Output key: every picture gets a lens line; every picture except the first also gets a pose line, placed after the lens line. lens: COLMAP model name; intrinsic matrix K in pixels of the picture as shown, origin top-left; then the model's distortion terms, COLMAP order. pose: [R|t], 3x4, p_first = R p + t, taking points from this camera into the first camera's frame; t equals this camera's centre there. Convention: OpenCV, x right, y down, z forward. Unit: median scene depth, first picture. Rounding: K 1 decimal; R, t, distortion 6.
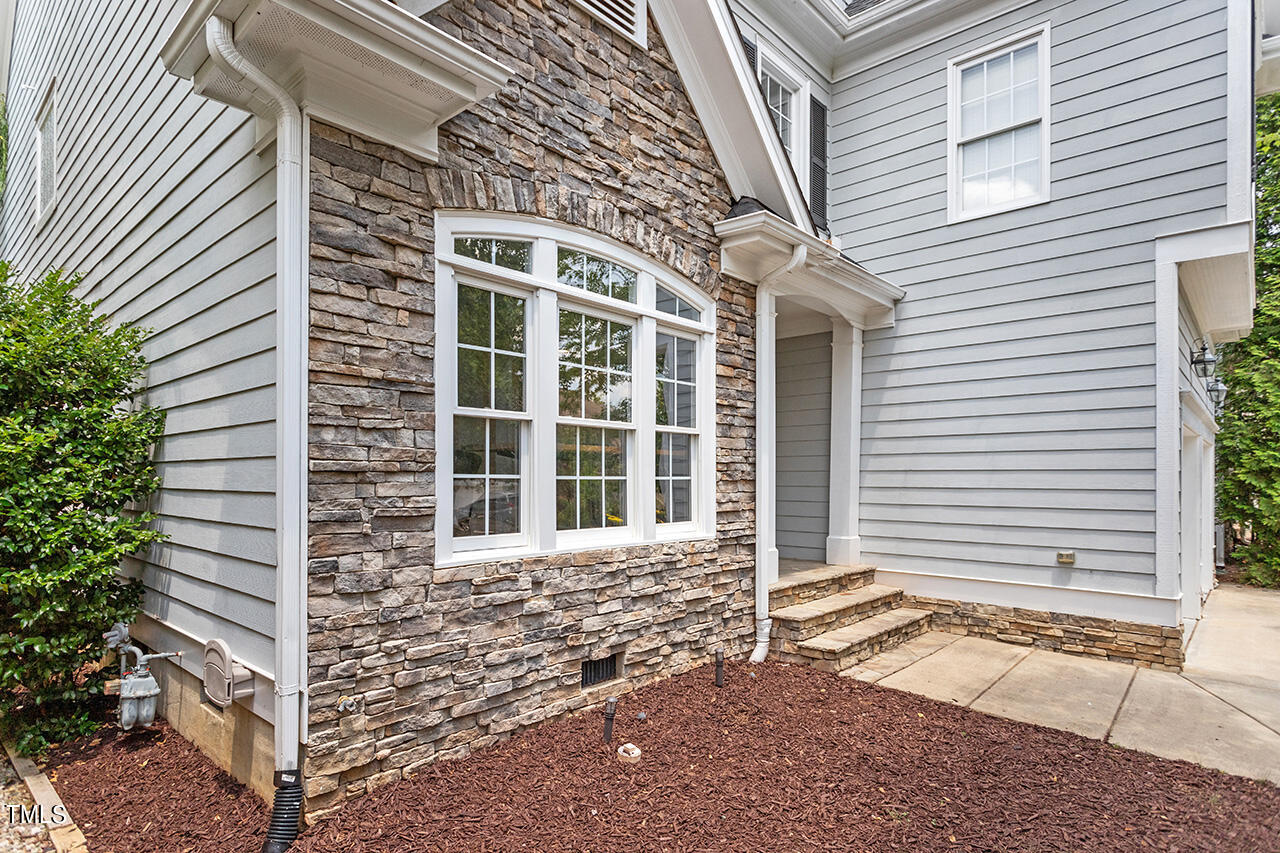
lens RADIAL K [[691.7, 0, 635.9], [0, 691.7, 471.0], [0, 0, 1]] dist [-0.001950, 0.002884]
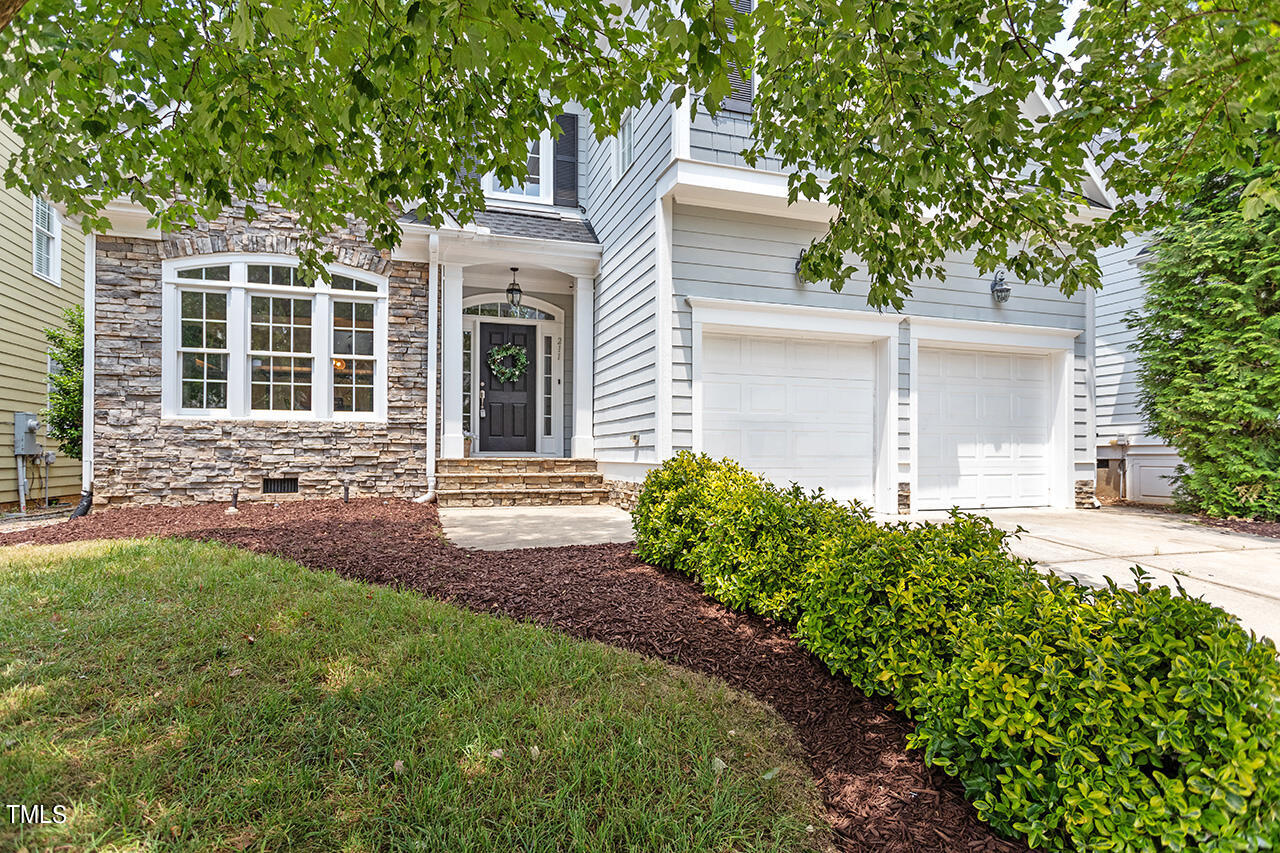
lens RADIAL K [[691.7, 0, 642.5], [0, 691.7, 437.9], [0, 0, 1]] dist [-0.001950, 0.002884]
pose [[0.874477, -0.010082, -0.484963, 1.929857], [0.004653, 0.999912, -0.012397, 0.210406], [0.485045, 0.008584, 0.874447, -0.183558]]
